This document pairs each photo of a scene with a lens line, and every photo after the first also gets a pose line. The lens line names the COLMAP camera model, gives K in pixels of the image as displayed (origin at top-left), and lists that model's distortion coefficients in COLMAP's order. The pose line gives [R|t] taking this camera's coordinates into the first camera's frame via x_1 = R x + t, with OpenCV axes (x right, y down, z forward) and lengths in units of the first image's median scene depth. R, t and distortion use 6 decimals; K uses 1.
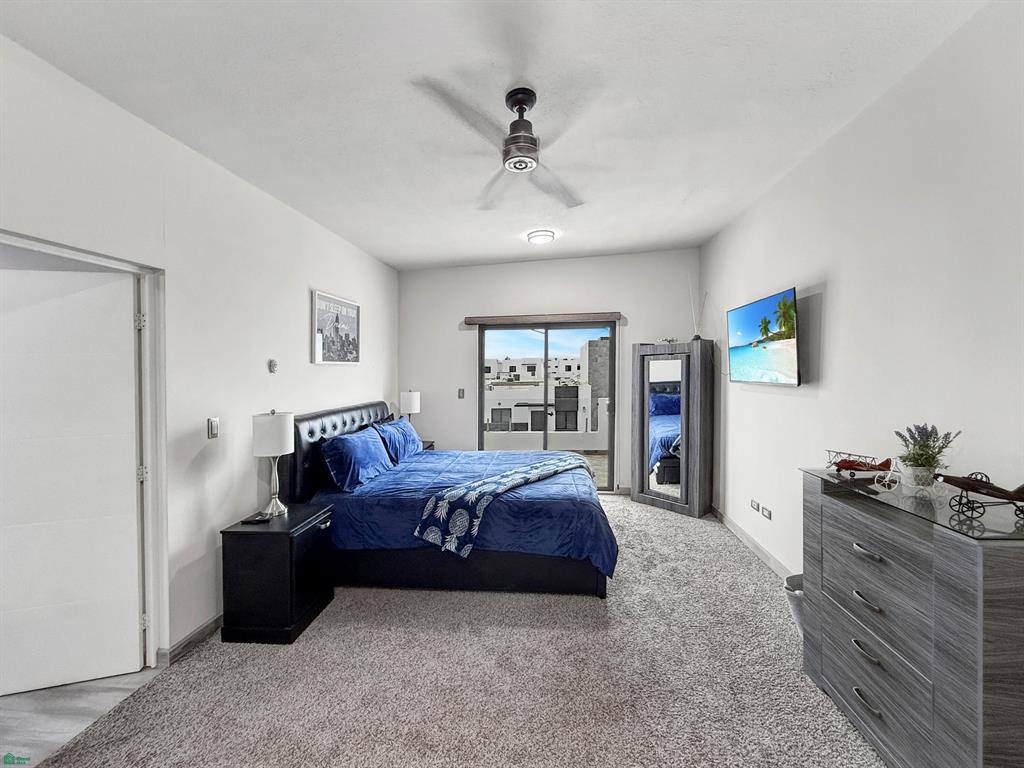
lens RADIAL K [[424.2, 0, 502.0], [0, 424.2, 386.6], [0, 0, 1]] dist [-0.000366, 0.000409]
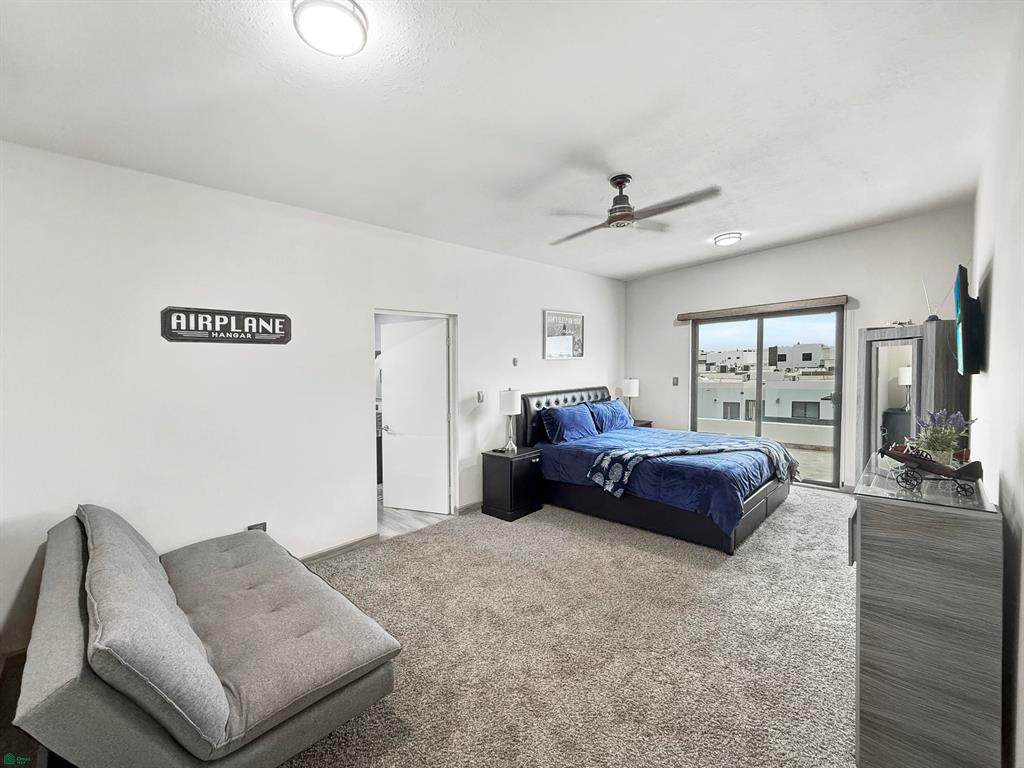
lens RADIAL K [[424.2, 0, 517.1], [0, 424.2, 377.3], [0, 0, 1]] dist [-0.000366, 0.000409]
pose [[0.779372, 0.006565, -0.626527, 0.507476], [-0.004933, 0.999978, 0.004341, 0.004936], [0.626542, -0.000292, 0.779387, -0.280824]]
